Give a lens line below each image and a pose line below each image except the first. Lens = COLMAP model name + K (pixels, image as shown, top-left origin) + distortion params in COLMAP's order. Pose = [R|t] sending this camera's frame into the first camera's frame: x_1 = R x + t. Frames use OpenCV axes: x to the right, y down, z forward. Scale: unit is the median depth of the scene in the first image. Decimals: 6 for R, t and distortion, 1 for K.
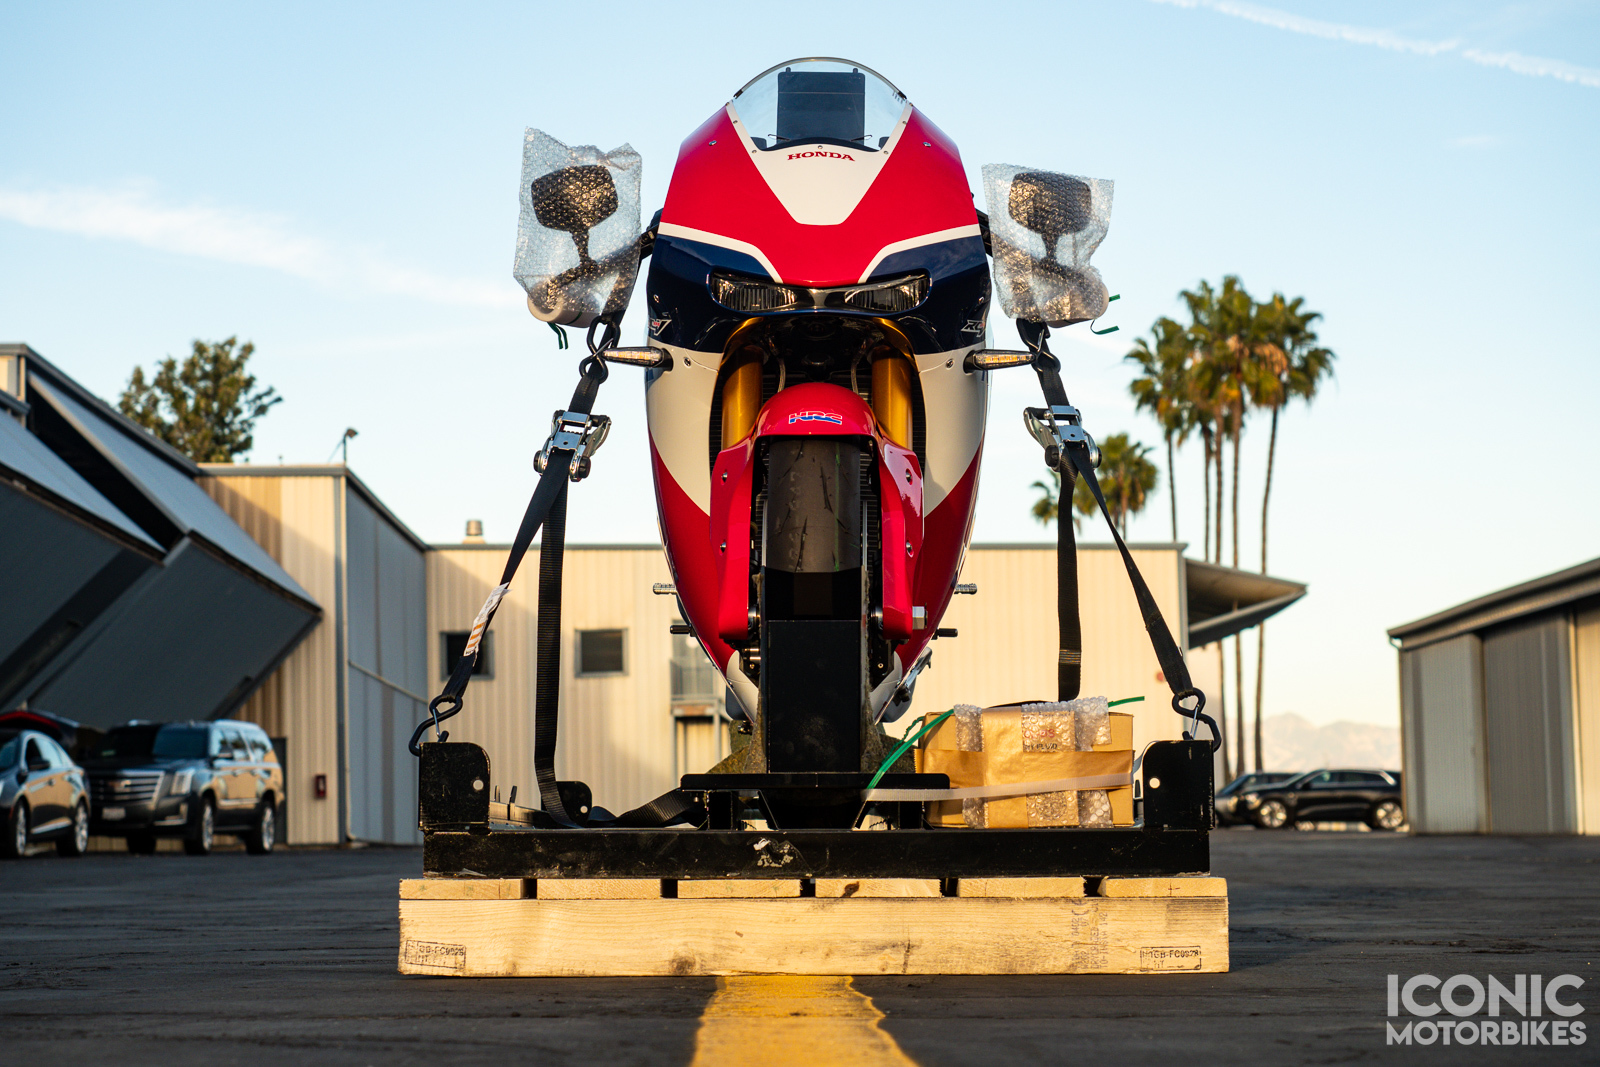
lens RADIAL K [[3914.5, 0, 800.0], [0, 3914.5, 533.5], [0, 0, 1]] dist [-0.073084, -1.179819]
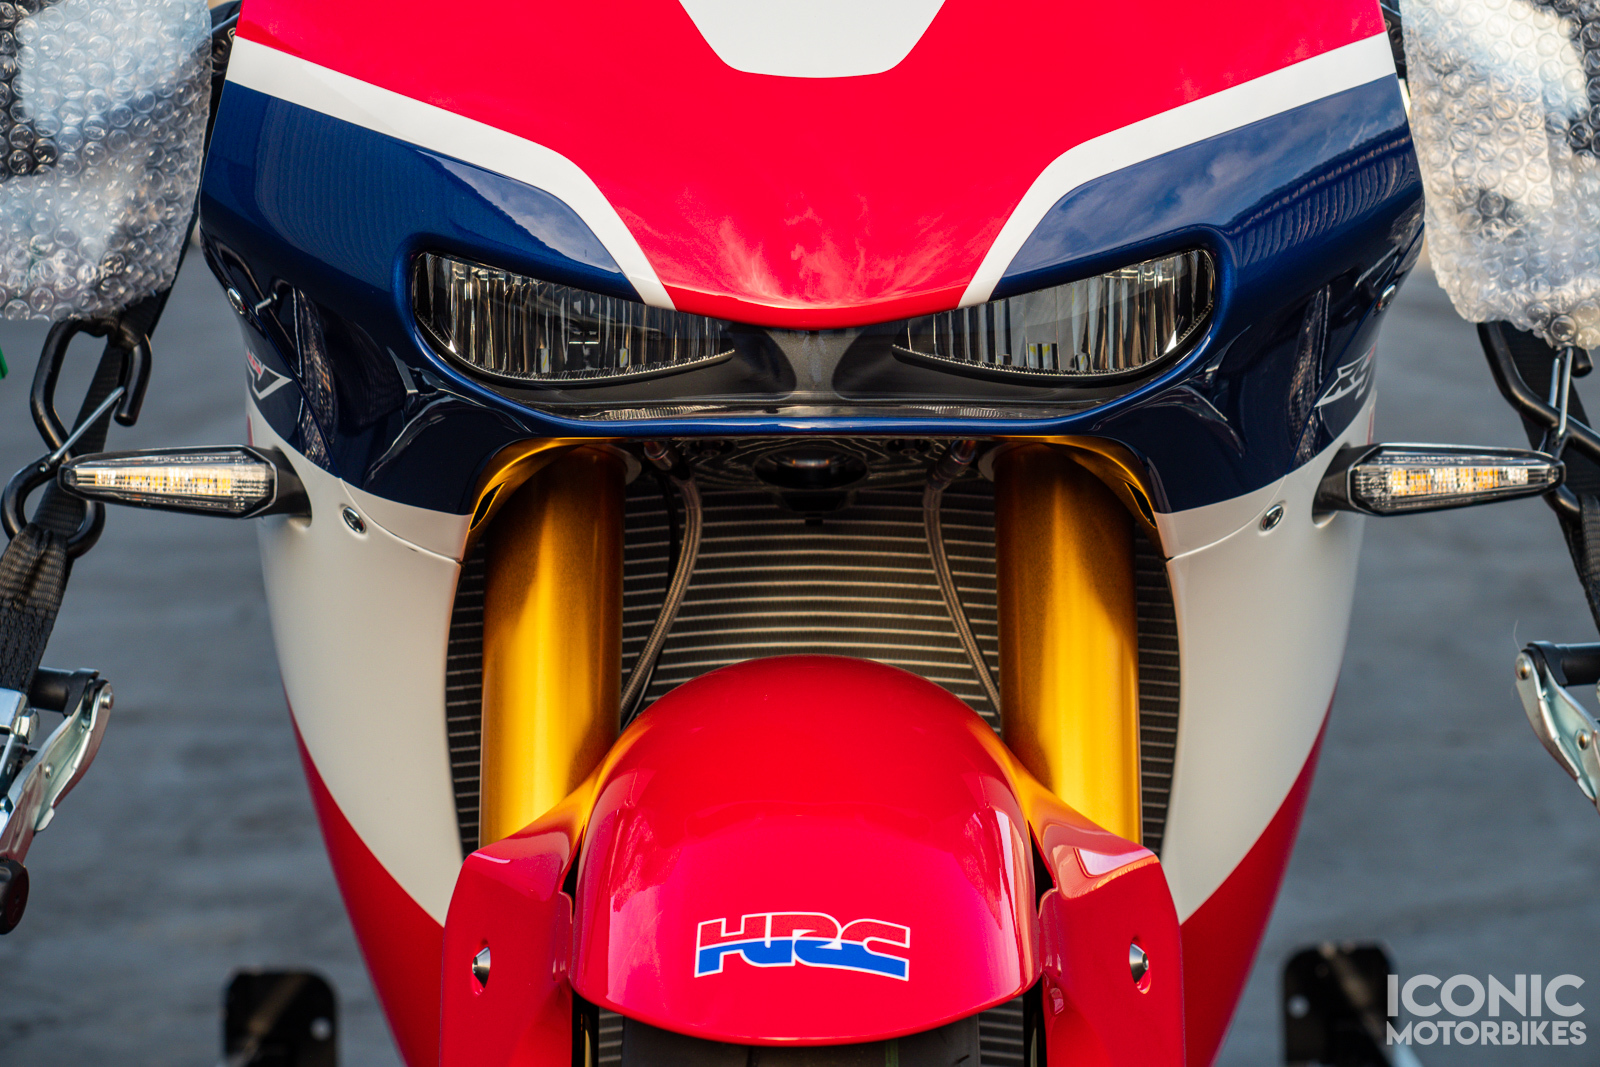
lens RADIAL K [[3914.5, 0, 800.0], [0, 3914.5, 533.5], [0, 0, 1]] dist [-0.073084, -1.179819]
pose [[0.999902, -0.012960, -0.005345, 0.005749], [0.013728, 0.982483, 0.185844, -0.106155], [0.002843, -0.185899, 0.982565, 0.803160]]
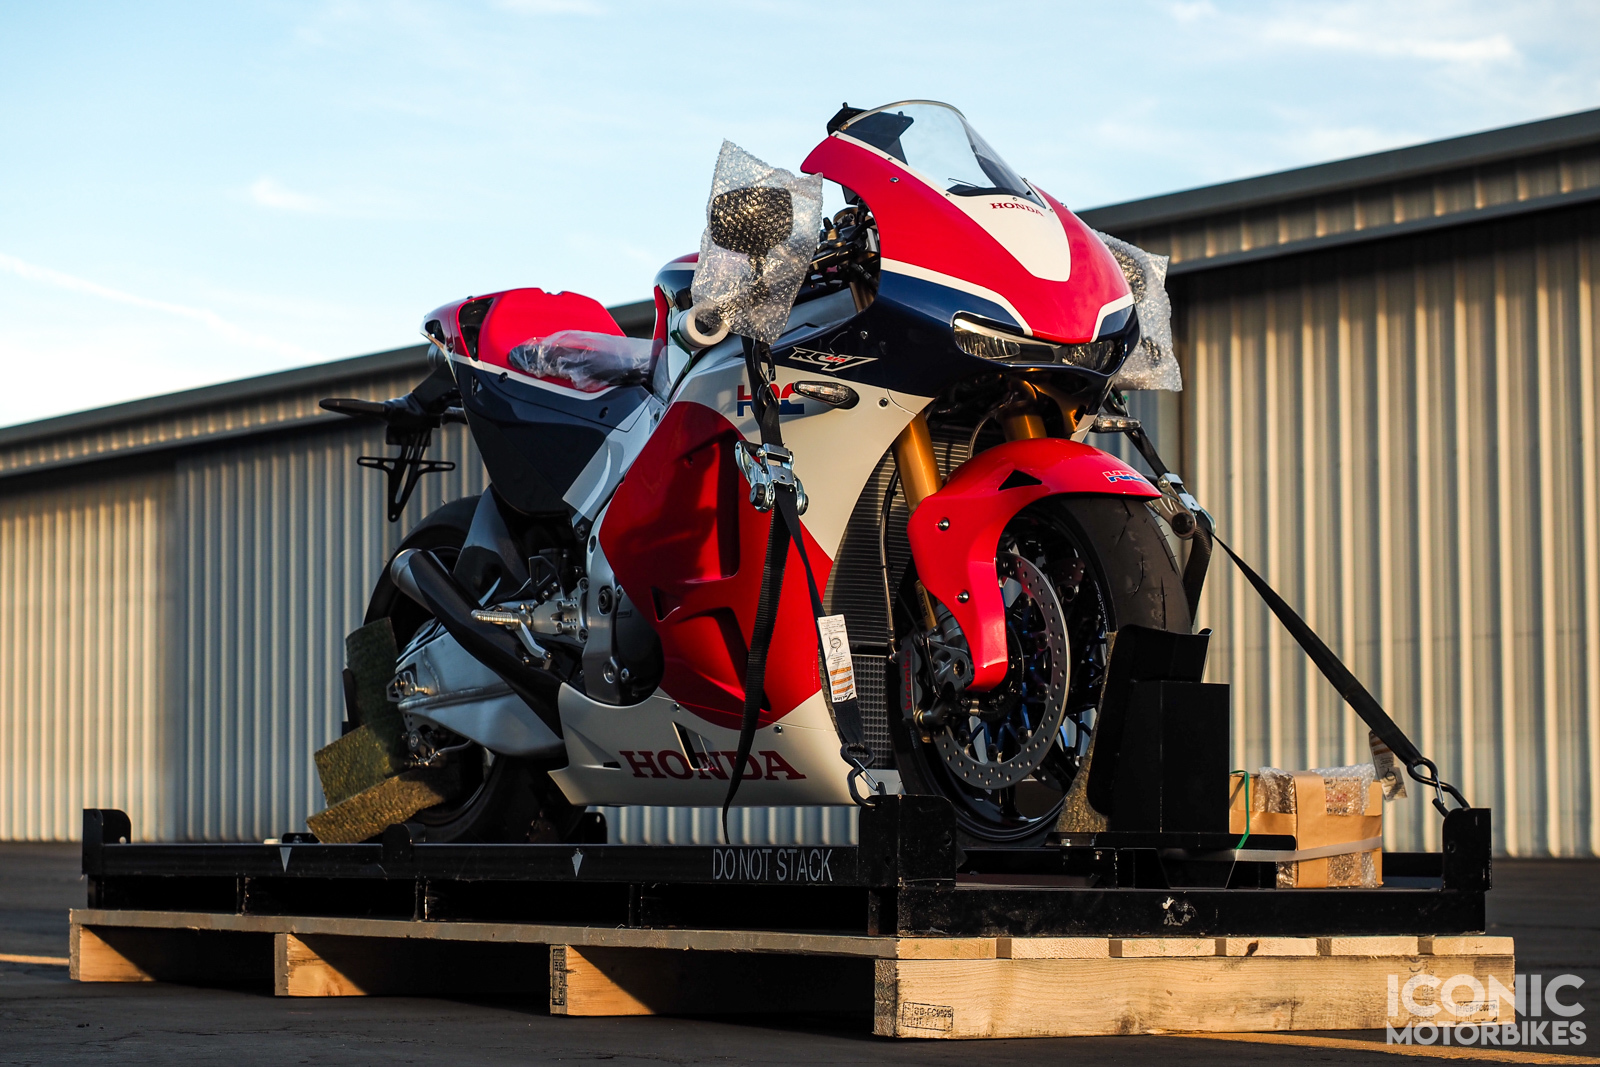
lens RADIAL K [[3914.5, 0, 800.0], [0, 3914.5, 533.5], [0, 0, 1]] dist [-0.073084, -1.179819]
pose [[0.819700, 0.061471, 0.569486, -0.672760], [-0.065016, 0.997784, -0.014120, 0.004761], [-0.569092, -0.025451, 0.821880, 0.230120]]
